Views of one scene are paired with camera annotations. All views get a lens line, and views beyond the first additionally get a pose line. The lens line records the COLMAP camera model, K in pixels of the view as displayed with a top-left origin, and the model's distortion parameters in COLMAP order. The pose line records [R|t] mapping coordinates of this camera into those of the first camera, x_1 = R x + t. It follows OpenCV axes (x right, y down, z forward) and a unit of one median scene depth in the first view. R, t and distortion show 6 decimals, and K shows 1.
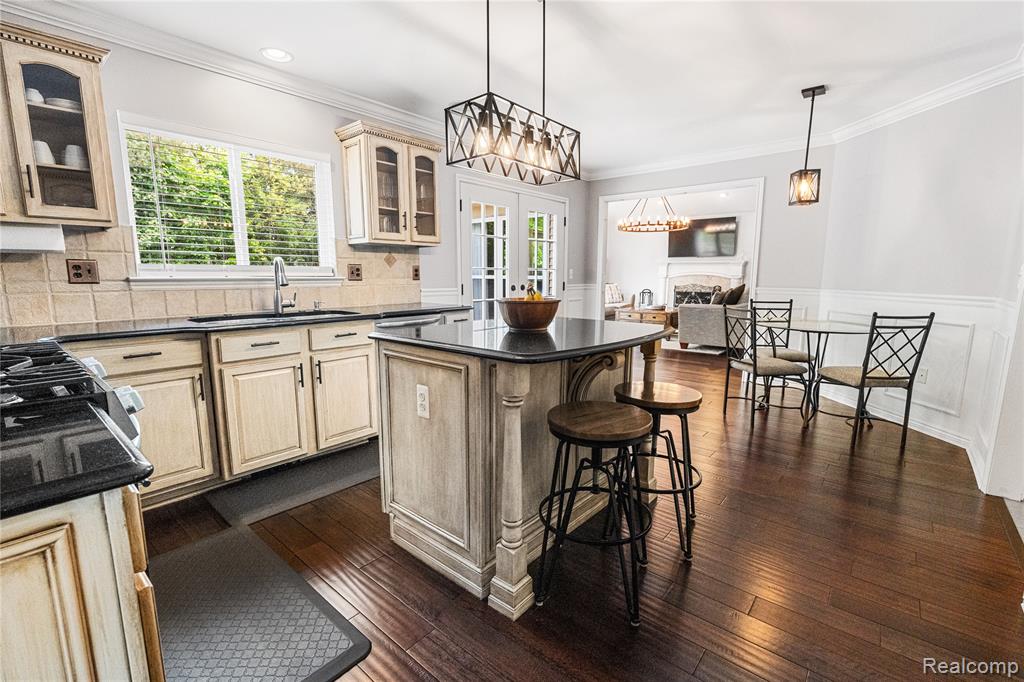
lens RADIAL K [[458.1, 0, 507.8], [0, 458.1, 345.1], [0, 0, 1]] dist [-0.009848, 0.002393]
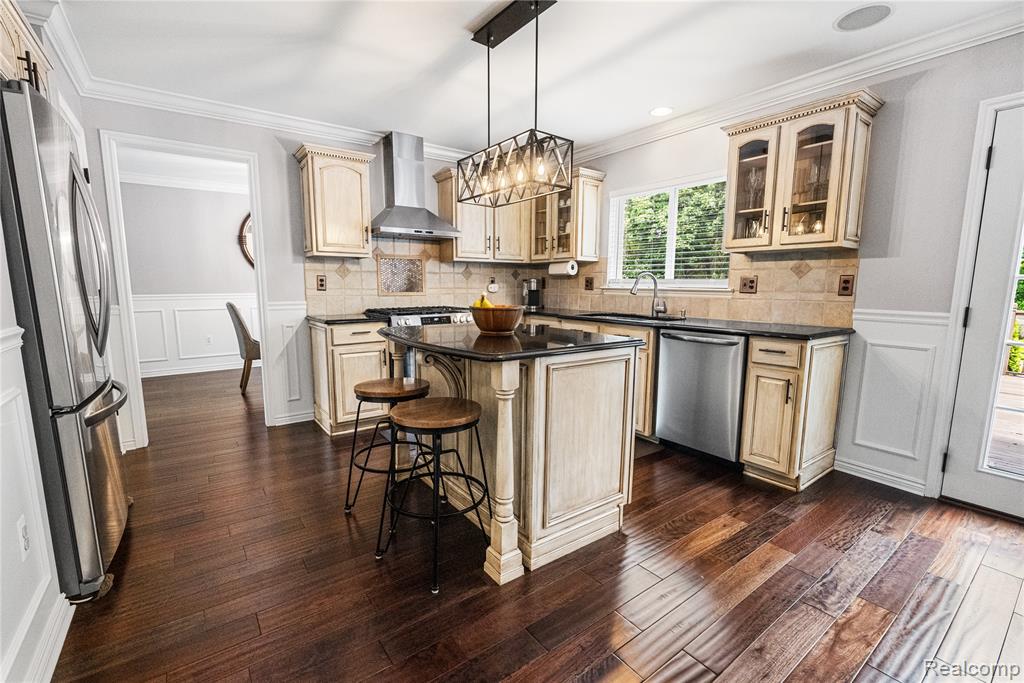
lens RADIAL K [[433.6, 0, 506.1], [0, 433.6, 343.5], [0, 0, 1]] dist [-0.002765, 0.000481]
pose [[-0.217944, 0.129745, -0.967299, 0.874390], [-0.156203, 0.973710, 0.165799, -0.153831], [0.963380, 0.187230, -0.191948, 0.992036]]
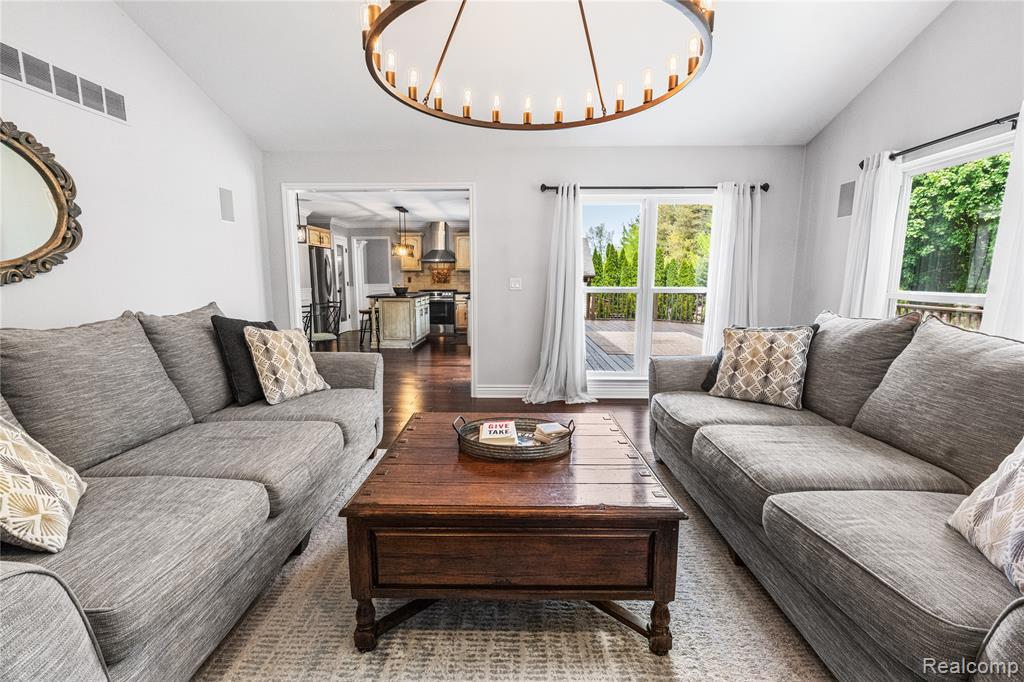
lens RADIAL K [[458.1, 0, 507.8], [0, 458.1, 343.6], [0, 0, 1]] dist [-0.009848, 0.002393]
pose [[-0.771411, 0.088681, -0.630128, 1.521008], [-0.103401, 0.959612, 0.261635, -0.621106], [0.627880, 0.266984, -0.731086, 3.729493]]
